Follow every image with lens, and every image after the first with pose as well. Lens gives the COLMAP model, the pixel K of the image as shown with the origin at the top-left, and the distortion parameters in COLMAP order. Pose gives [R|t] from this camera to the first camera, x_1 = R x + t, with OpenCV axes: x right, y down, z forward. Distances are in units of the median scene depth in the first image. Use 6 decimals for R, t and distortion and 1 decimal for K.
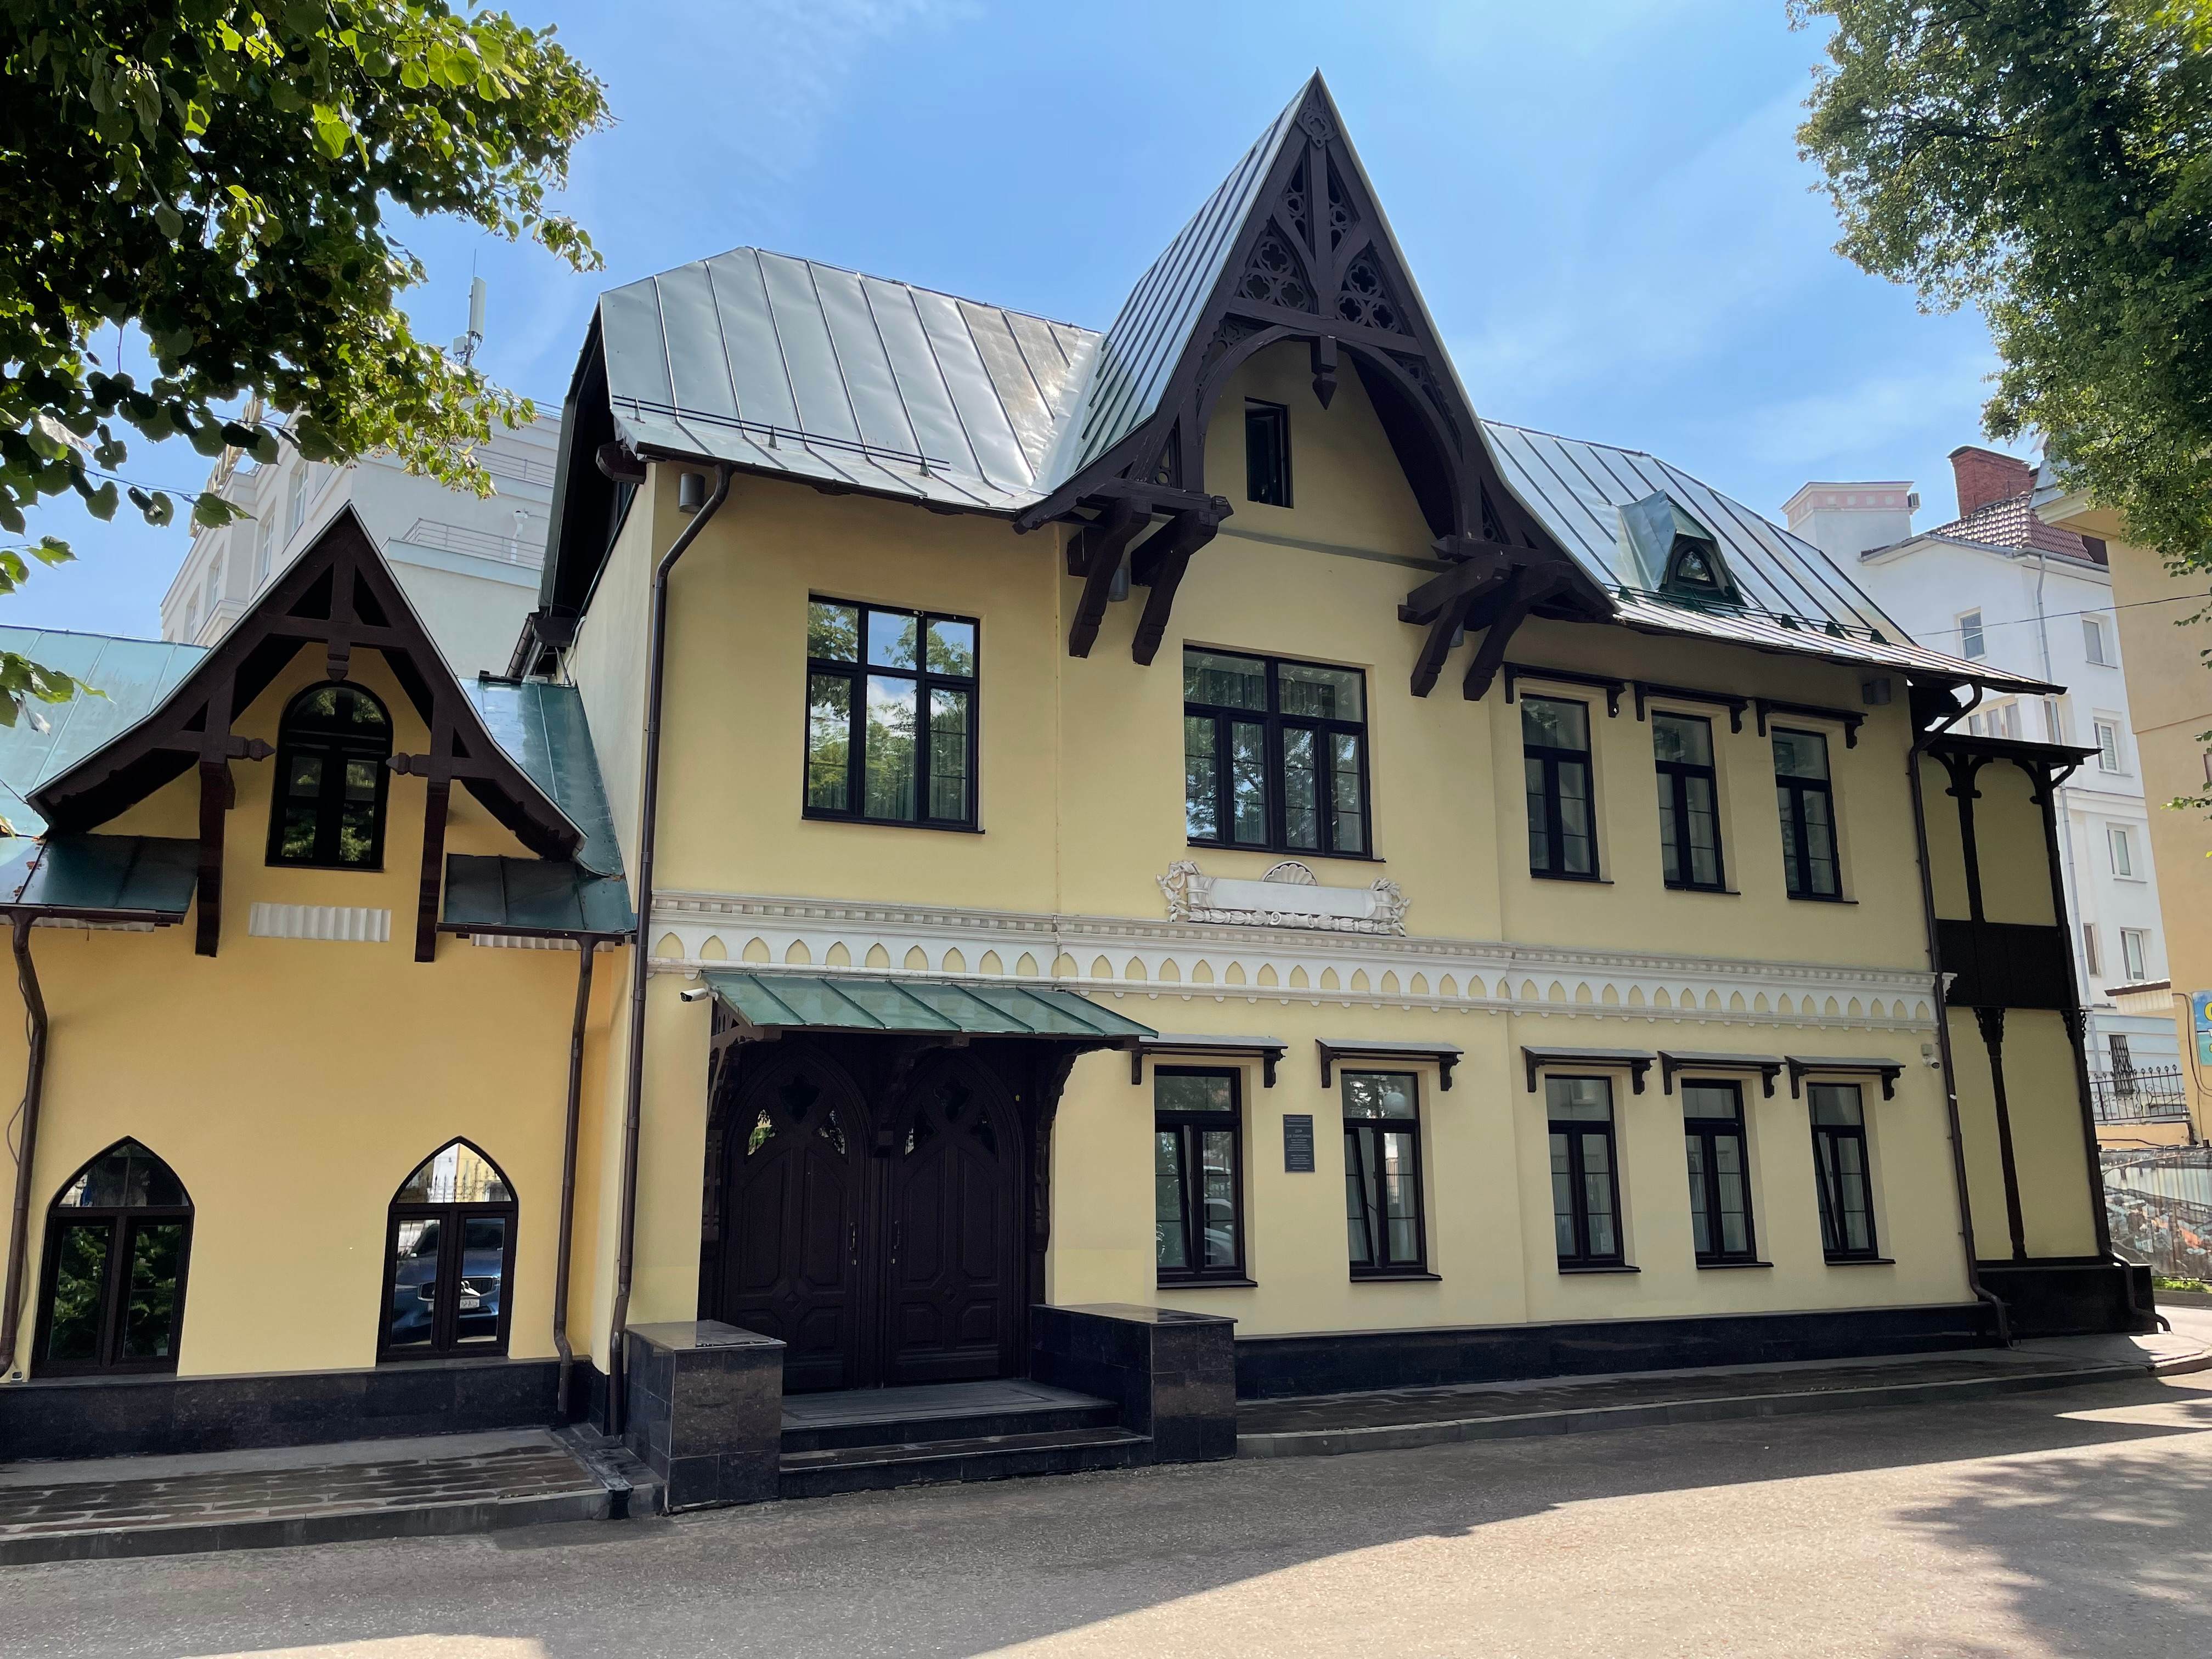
lens RADIAL K [[1699.1, 0, 1106.0], [0, 1699.1, 829.5], [0, 0, 1]] dist [0.006549, 0.003748]
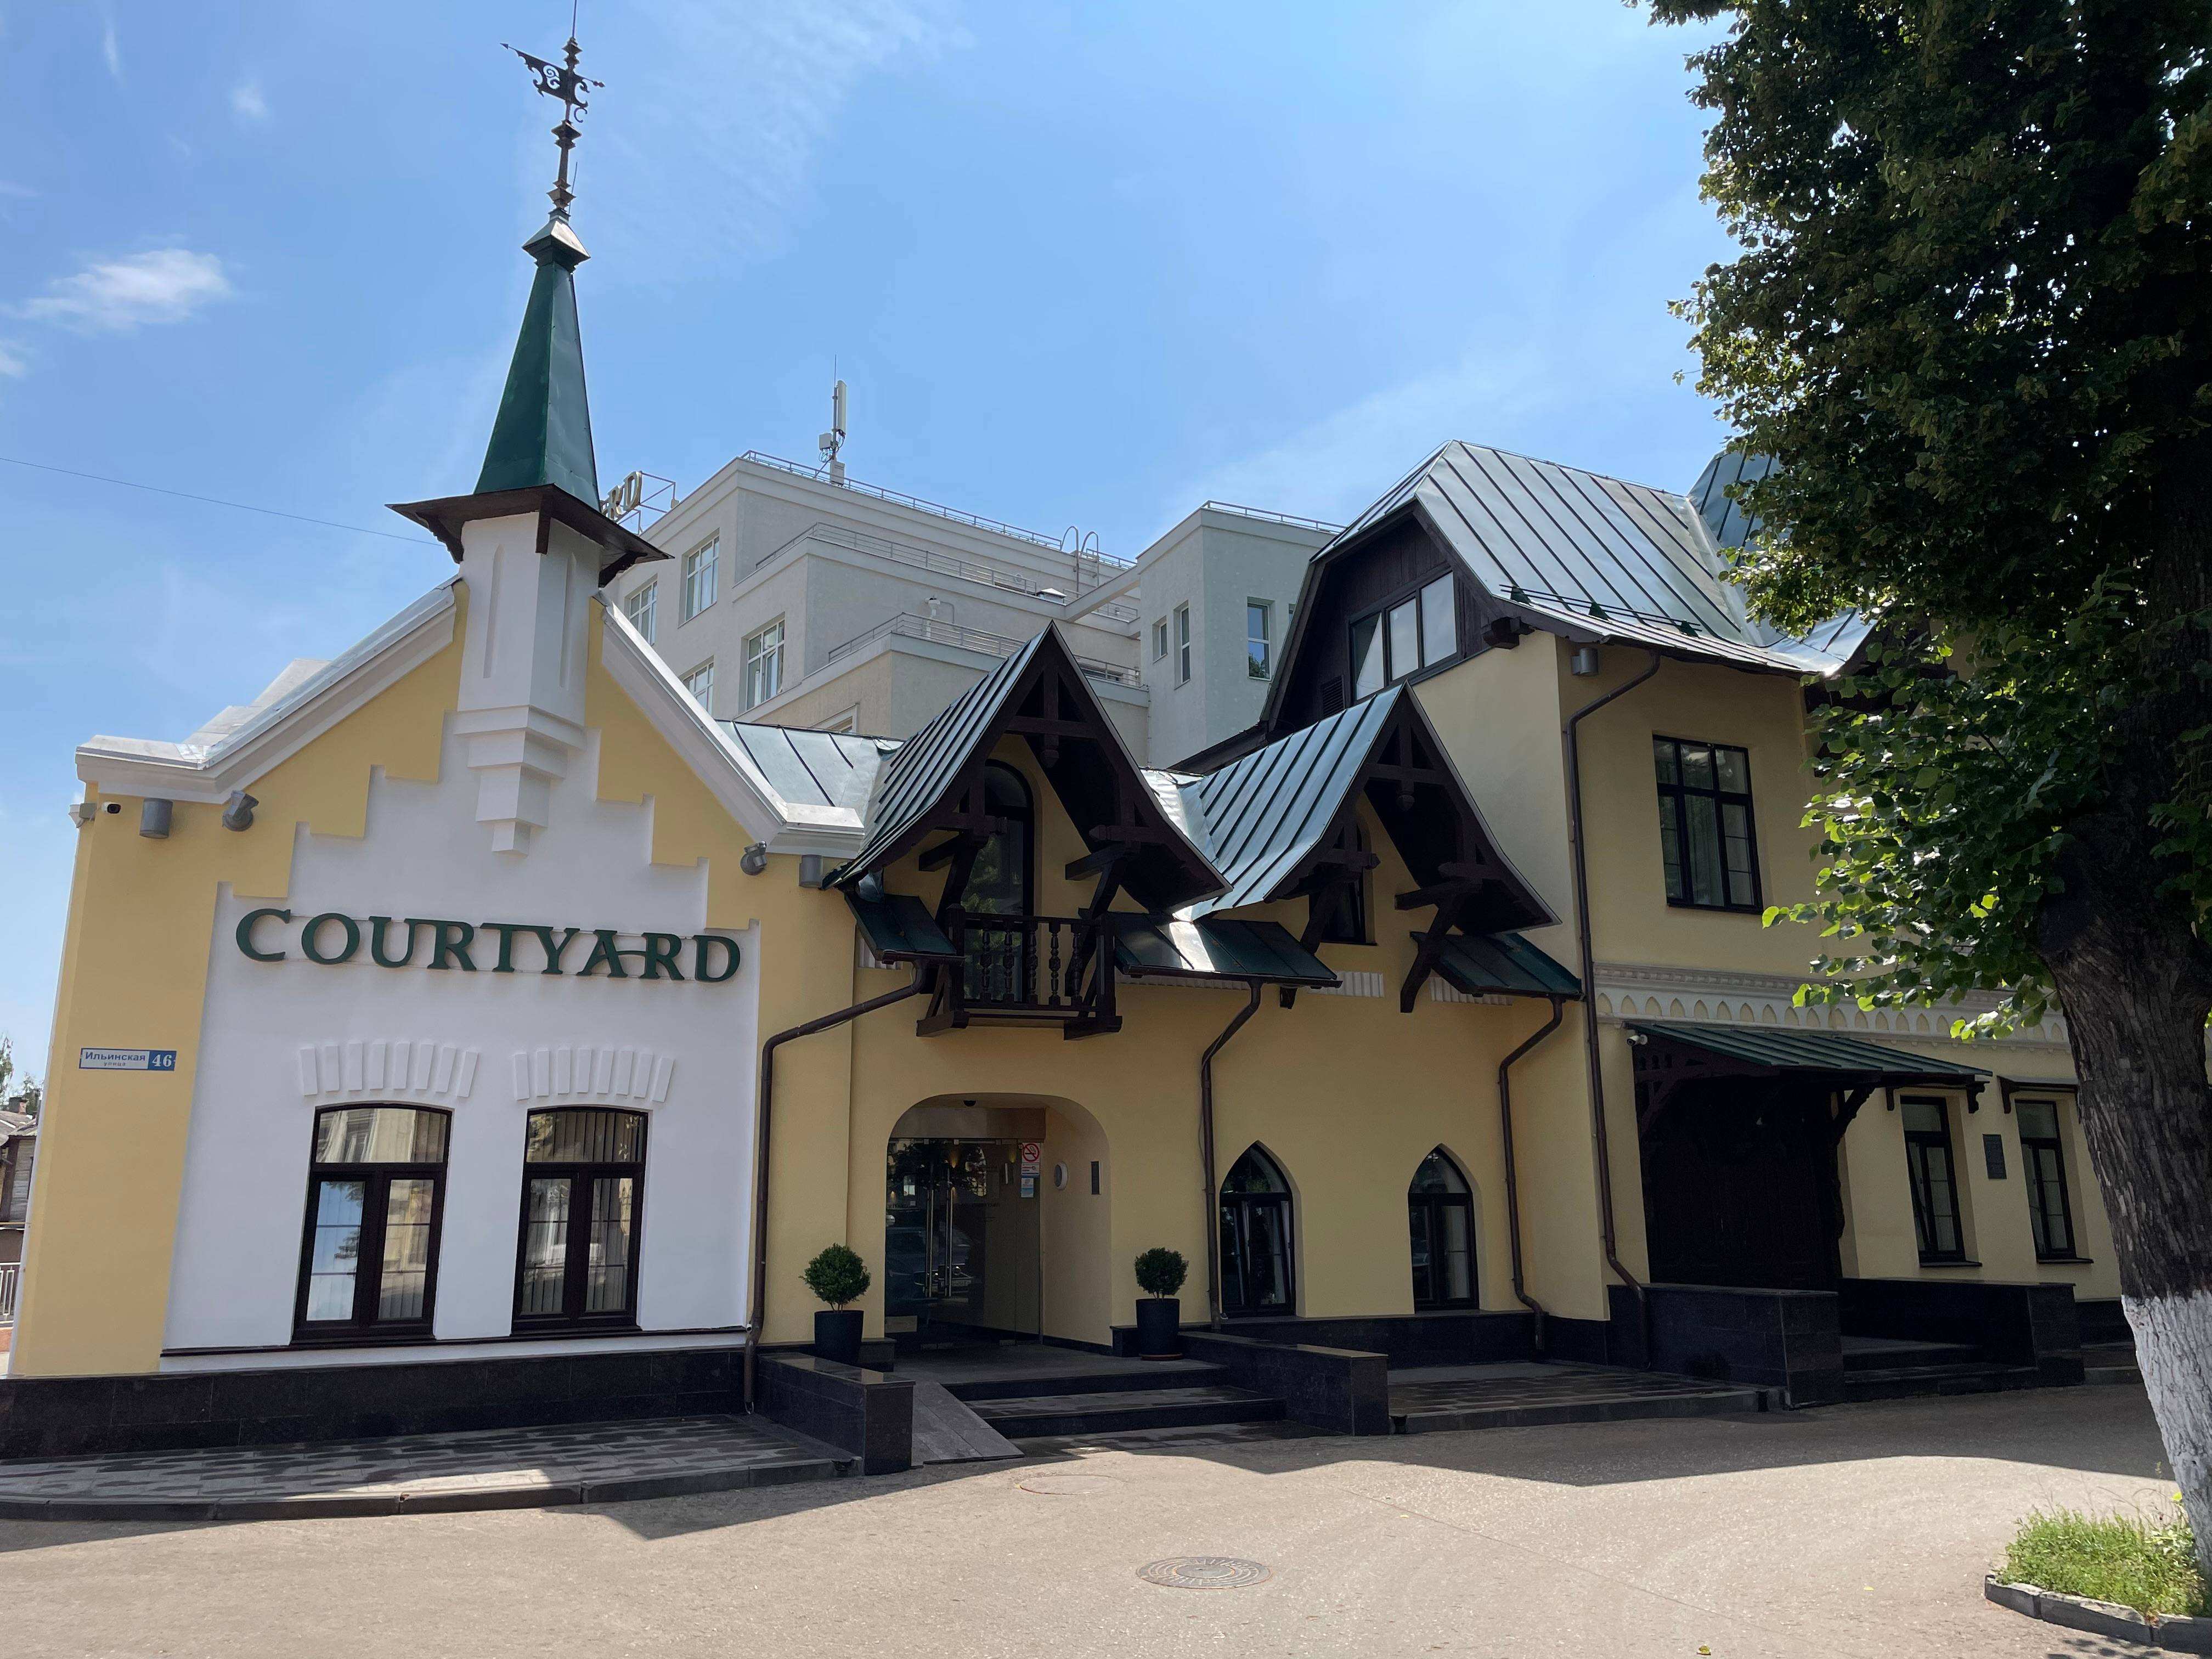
lens RADIAL K [[1657.5, 0, 1106.0], [0, 1657.5, 829.5], [0, 0, 1]] dist [0.000942, -0.001782]
pose [[0.999801, 0.012871, 0.015245, -0.666222], [-0.012793, 0.999904, -0.005249, -0.056353], [-0.015311, 0.005053, 0.999870, -0.299938]]
